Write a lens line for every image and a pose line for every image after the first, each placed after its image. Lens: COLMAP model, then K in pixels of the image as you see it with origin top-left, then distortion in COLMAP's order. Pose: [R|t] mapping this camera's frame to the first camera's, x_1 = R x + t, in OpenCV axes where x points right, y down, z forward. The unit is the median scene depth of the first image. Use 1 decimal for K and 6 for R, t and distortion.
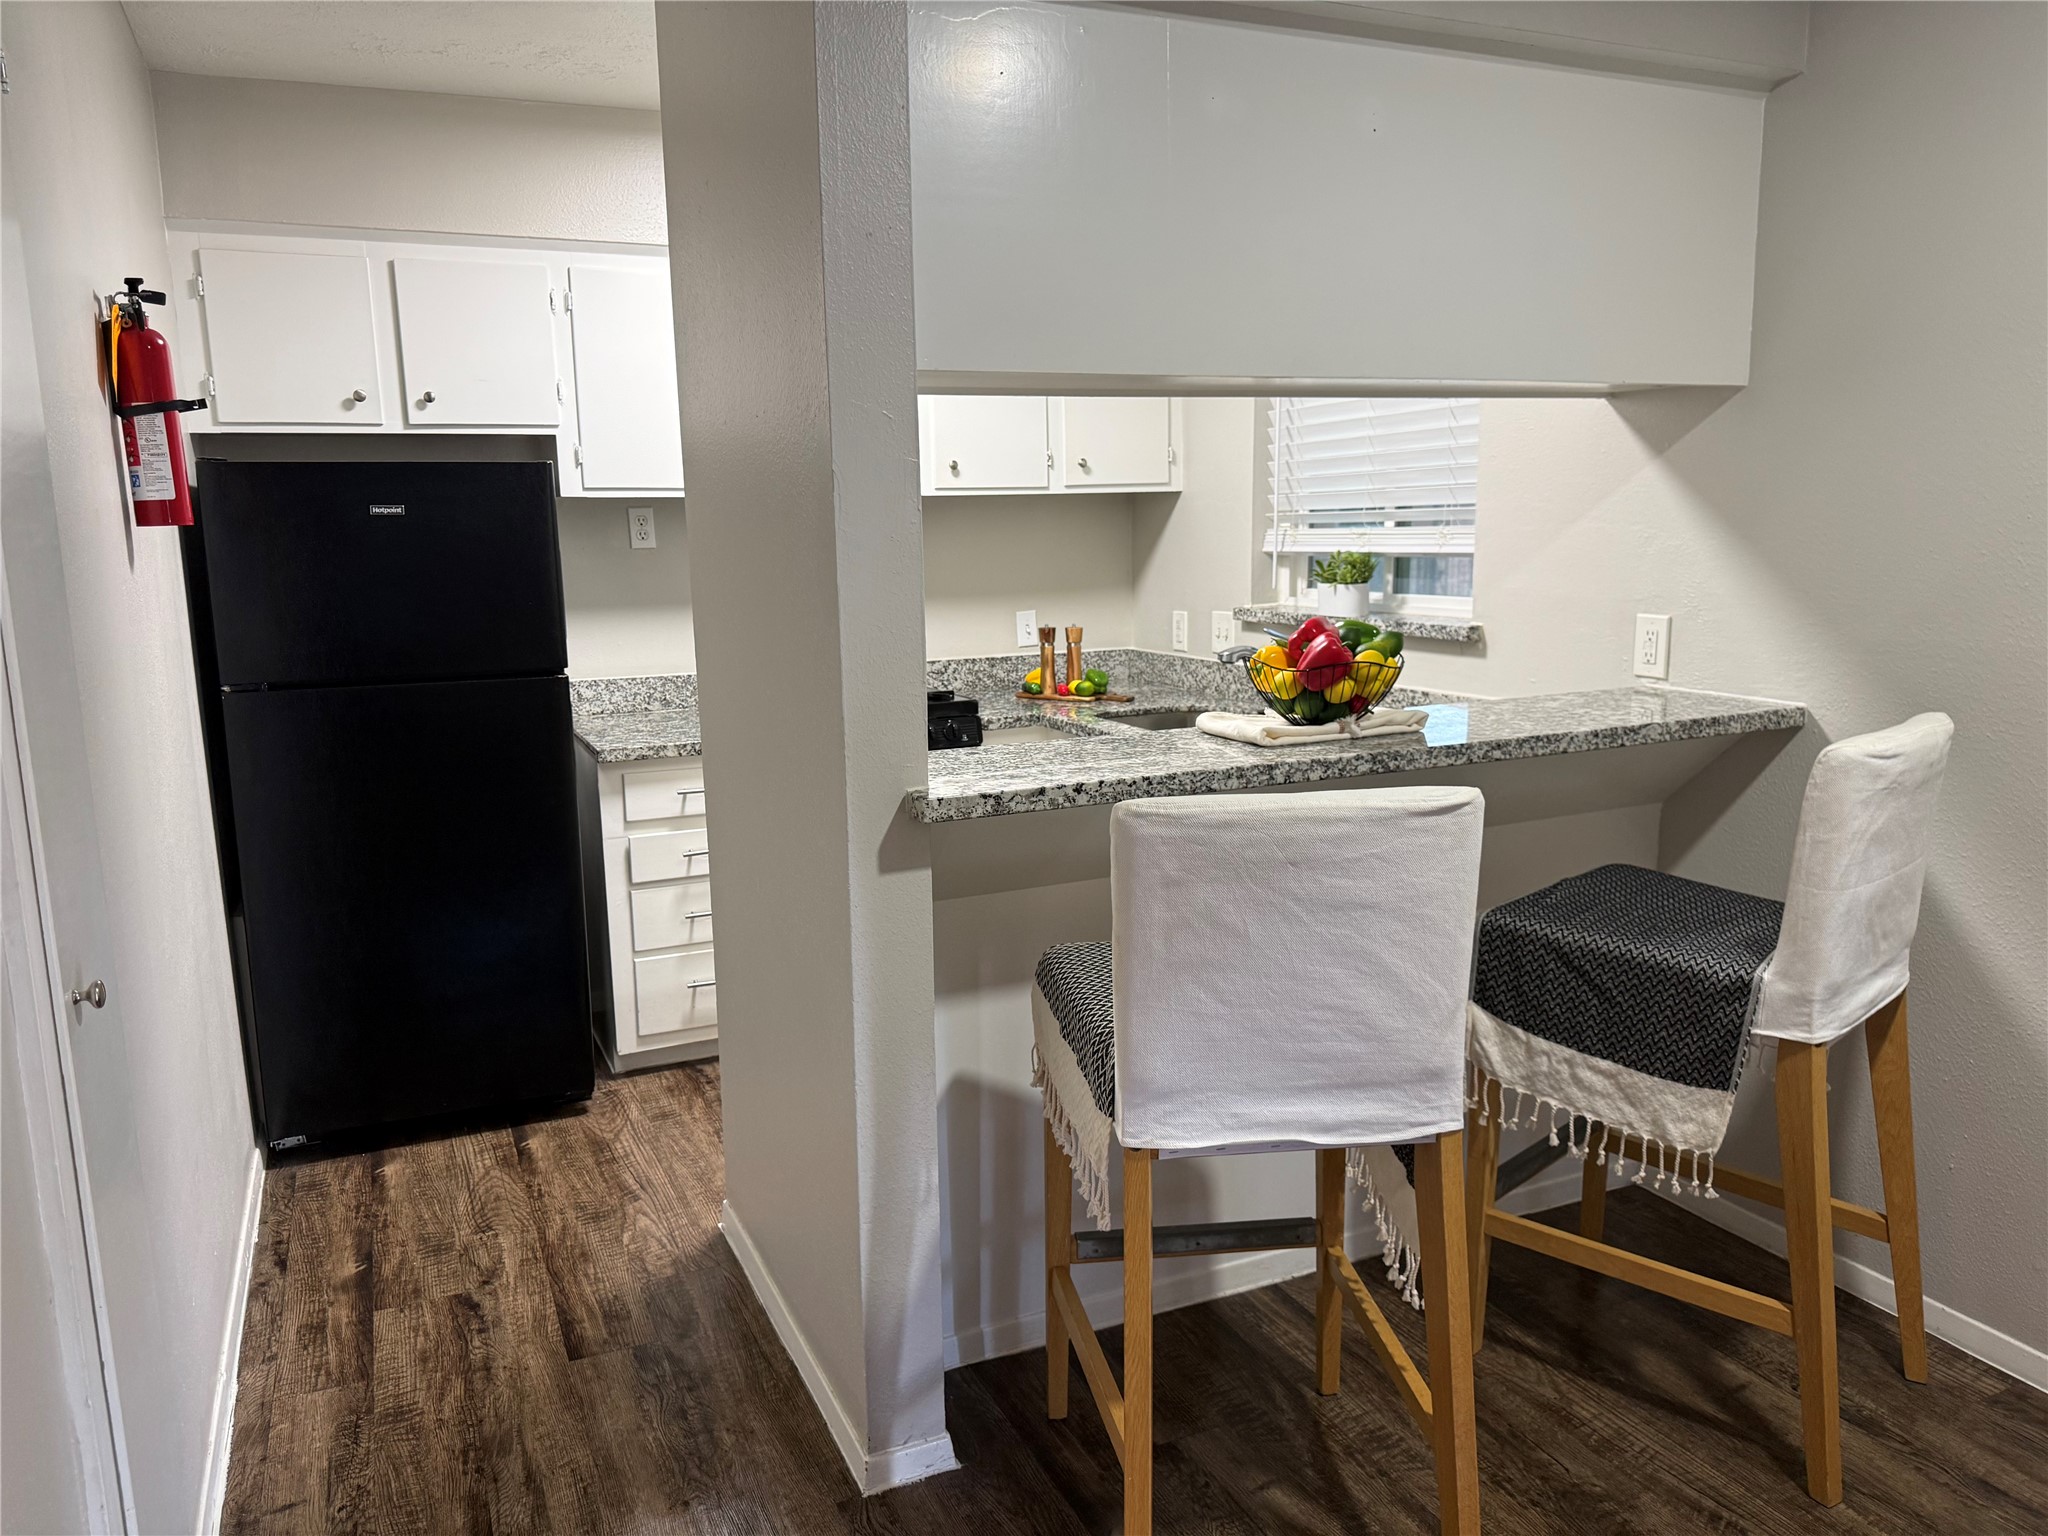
lens RADIAL K [[1459.3, 0, 1024.0], [0, 1459.3, 768.0], [0, 0, 1]] dist [0.137197, -0.271688]
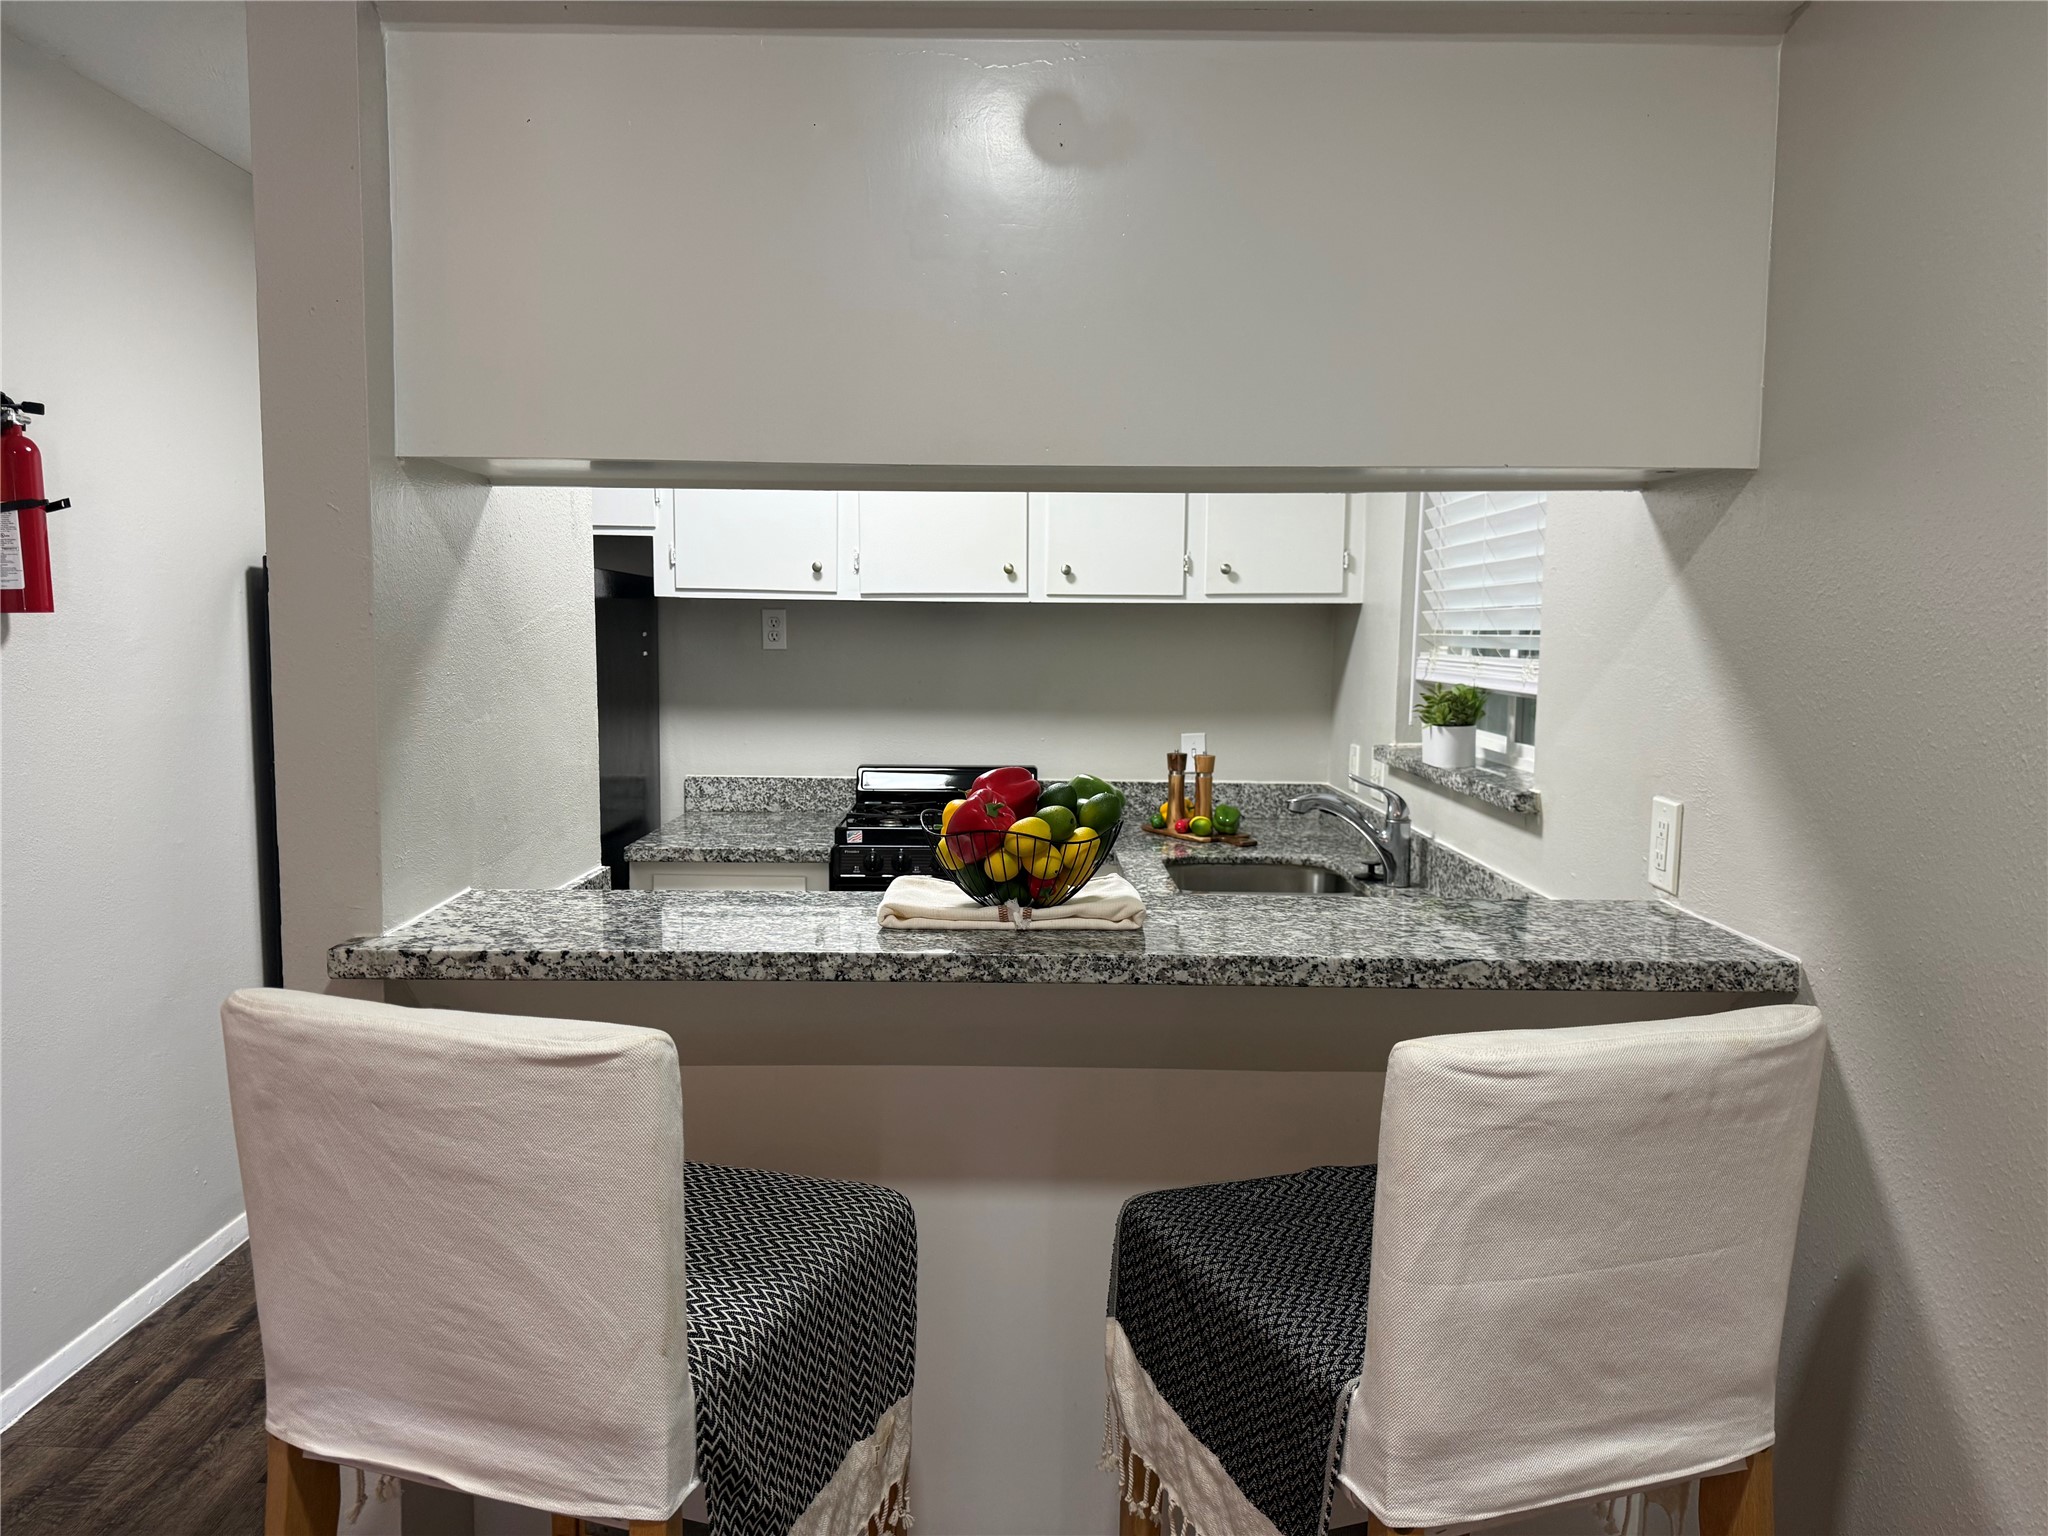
lens RADIAL K [[1456.6, 0, 986.7], [0, 1456.6, 774.6], [0, 0, 1]] dist [0.149663, -0.268266]
pose [[0.906744, 0.072036, -0.415483, 0.535929], [-0.098074, 0.994308, -0.041643, -0.069577], [0.410118, 0.078508, 0.908647, 0.307177]]
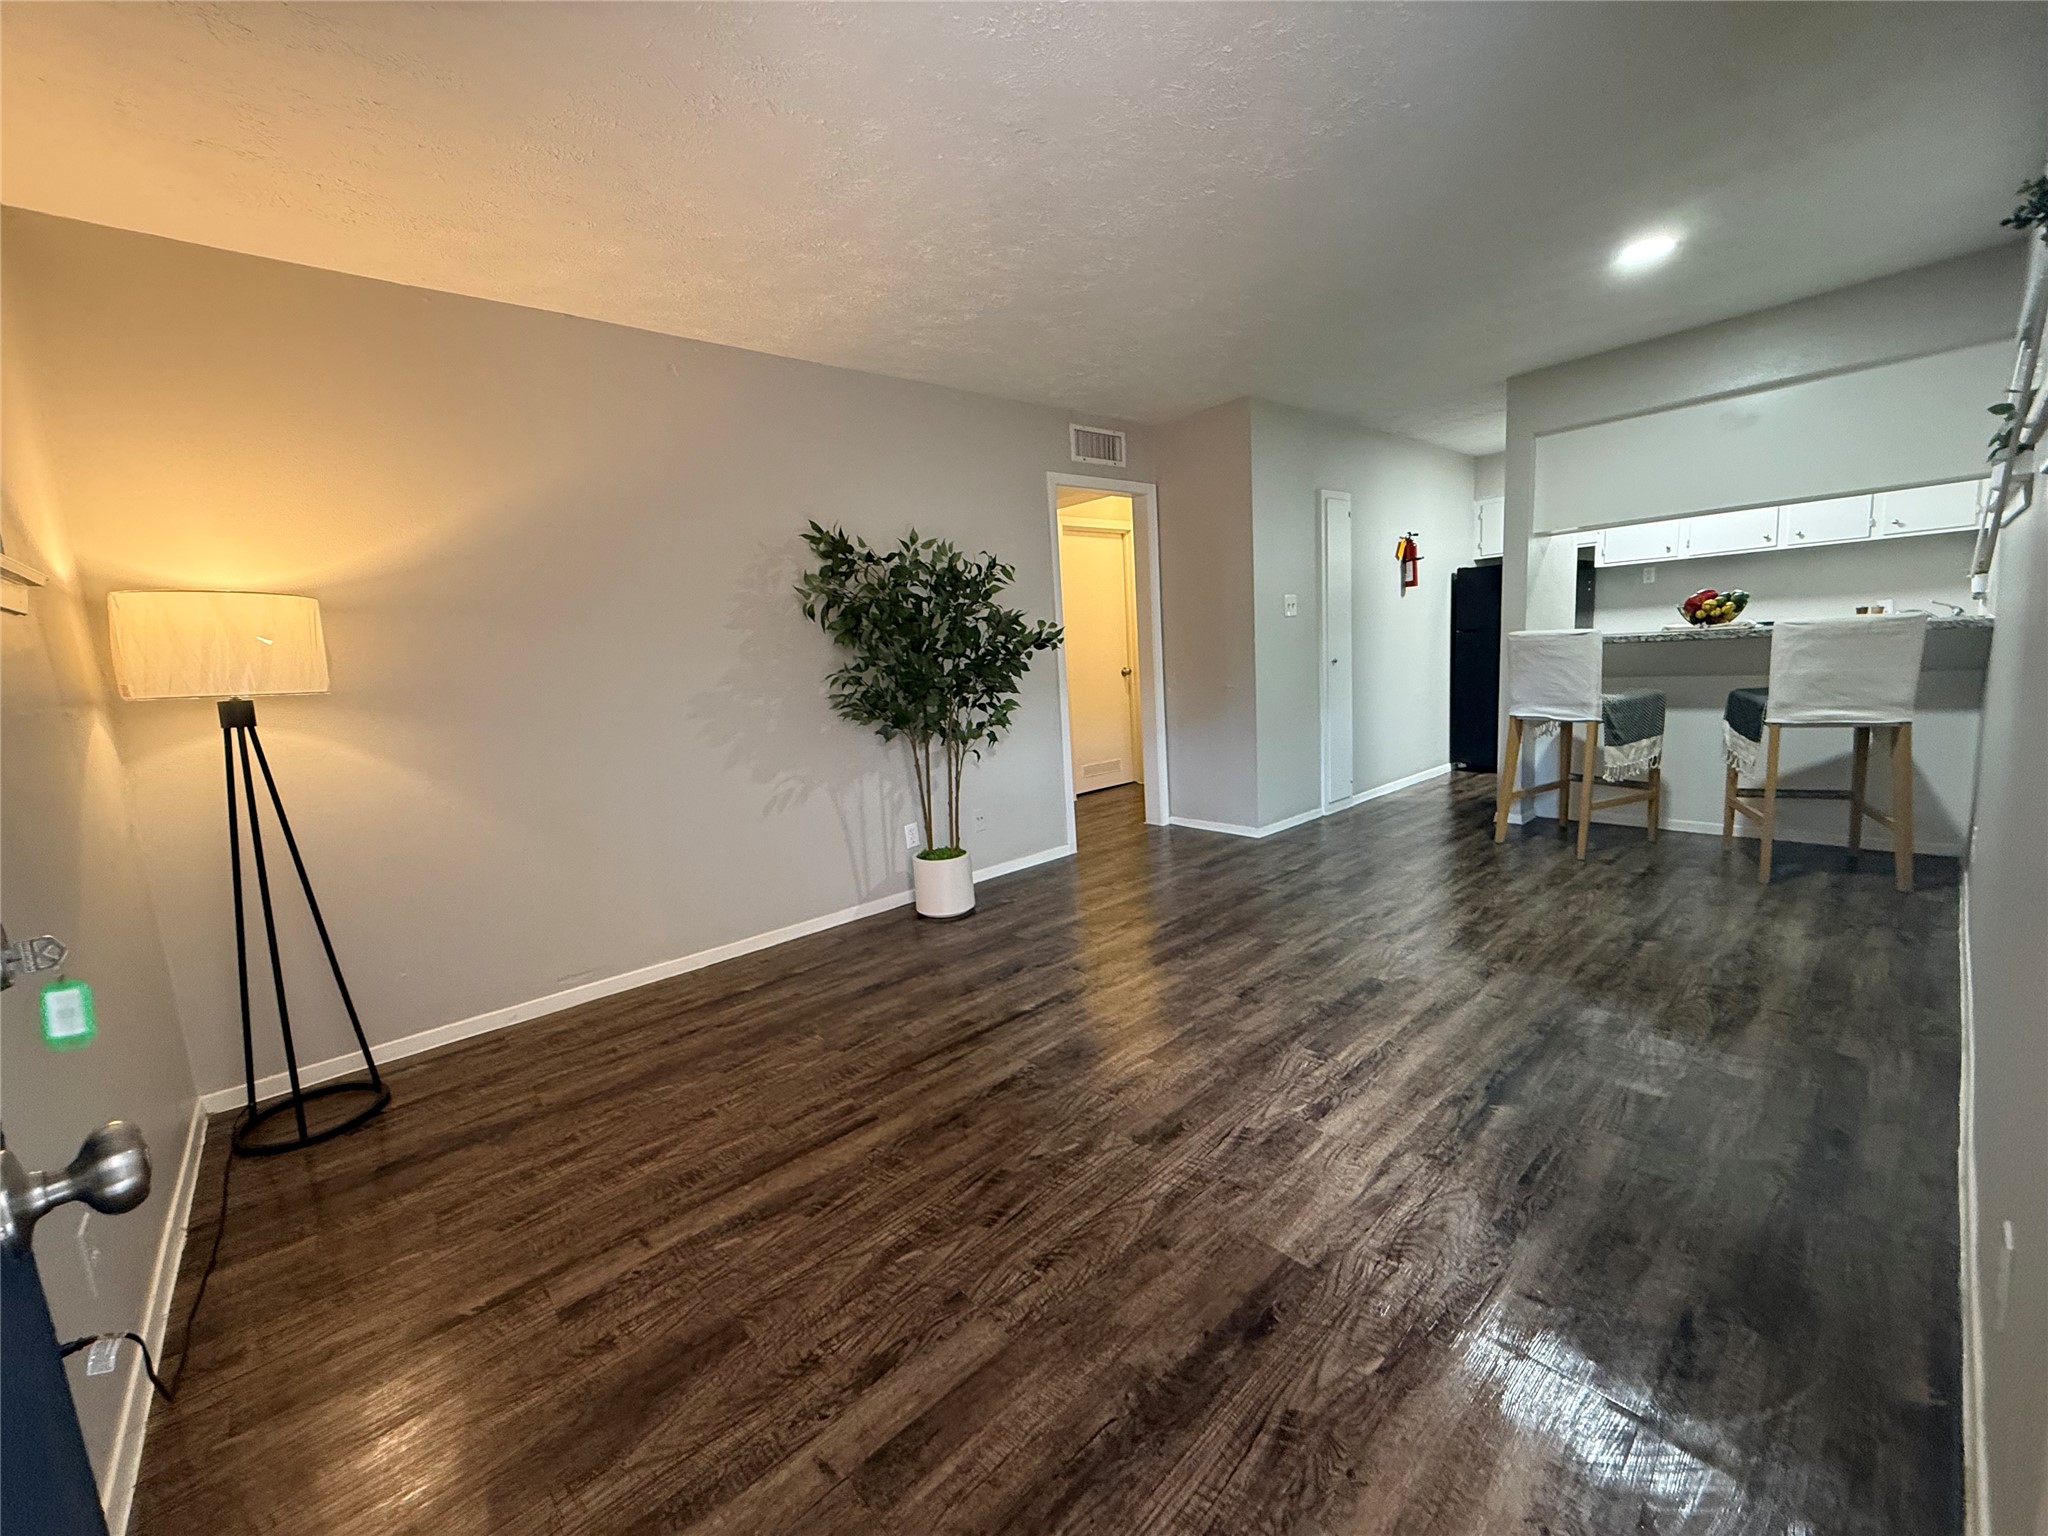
lens RADIAL K [[805.7, 0, 1024.0], [0, 805.7, 768.0], [0, 0, 1]] dist [0.000135, -0.000008]
pose [[0.311612, 0.139651, -0.939891, 1.409759], [-0.097366, 0.988627, 0.114612, 0.208438], [0.945208, 0.055799, 0.321665, -0.839095]]
